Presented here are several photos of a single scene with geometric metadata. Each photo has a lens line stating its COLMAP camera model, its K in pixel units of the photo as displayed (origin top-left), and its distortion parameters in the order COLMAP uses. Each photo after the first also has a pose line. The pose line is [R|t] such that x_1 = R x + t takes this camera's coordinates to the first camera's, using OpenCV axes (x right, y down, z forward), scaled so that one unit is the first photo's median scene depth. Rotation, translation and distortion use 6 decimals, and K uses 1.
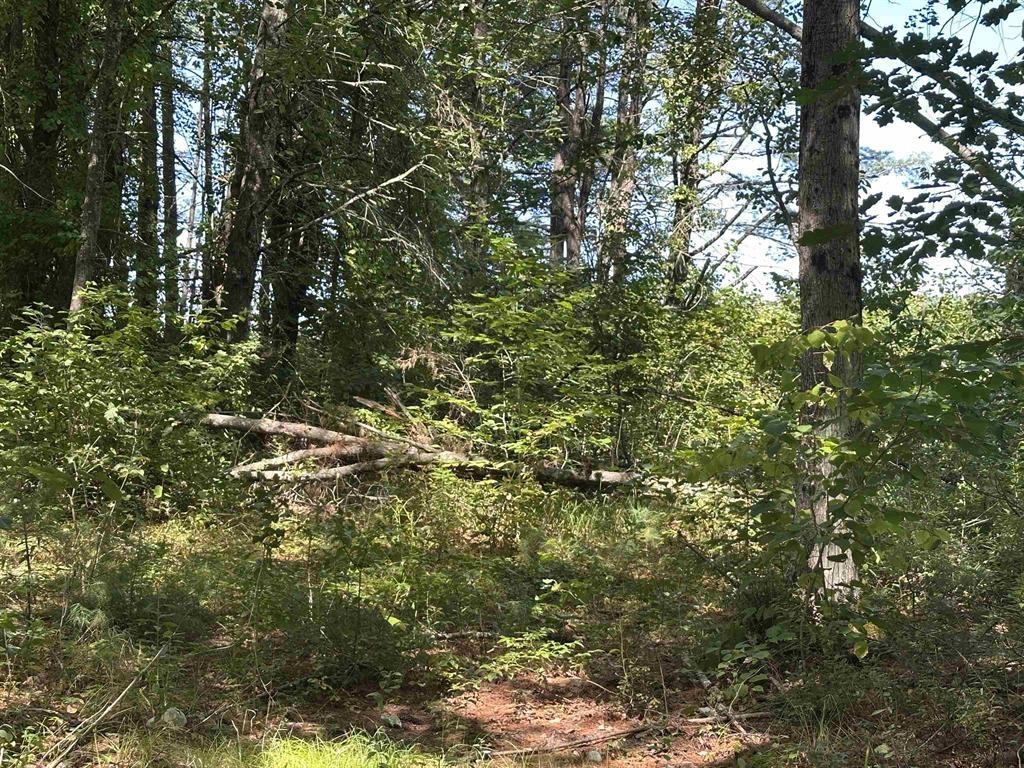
lens RADIAL K [[1724.5, 0, 512.0], [0, 1724.5, 384.4], [0, 0, 1]] dist [0.164432, 0.000000]
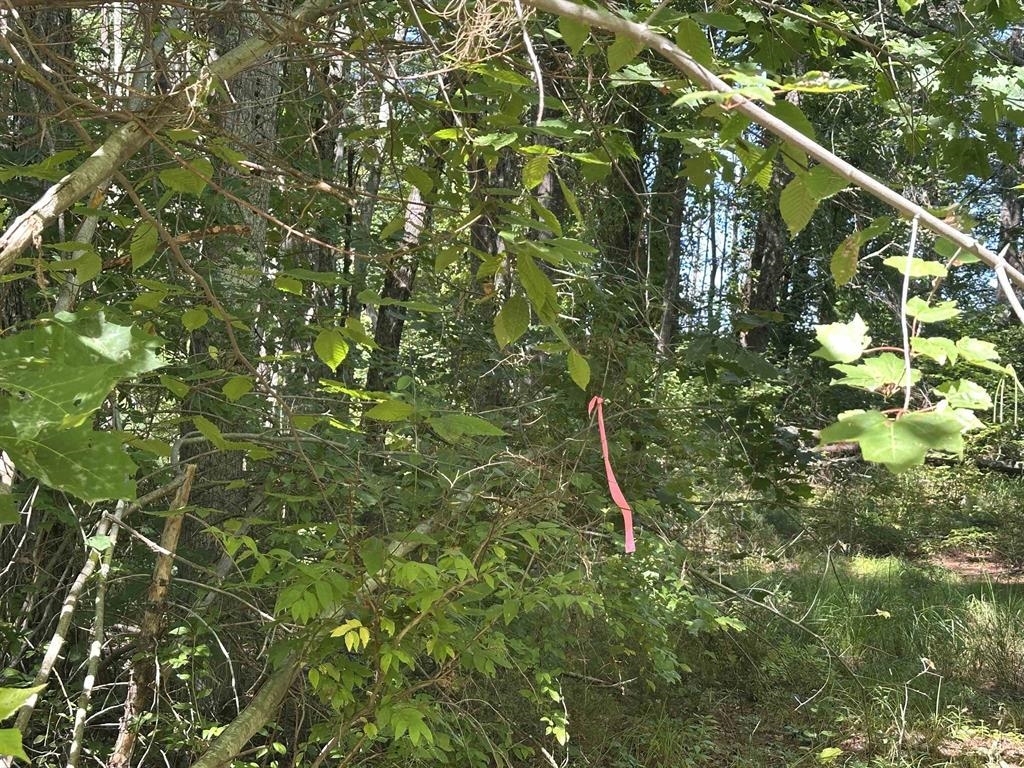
lens RADIAL K [[1724.5, 0, 513.3], [0, 1724.5, 383.5], [0, 0, 1]] dist [0.164432, 0.000000]
pose [[0.967715, -0.003589, -0.252022, 0.006613], [0.002803, 0.999990, -0.003477, -0.015415], [0.252032, 0.002659, 0.967715, -0.631921]]
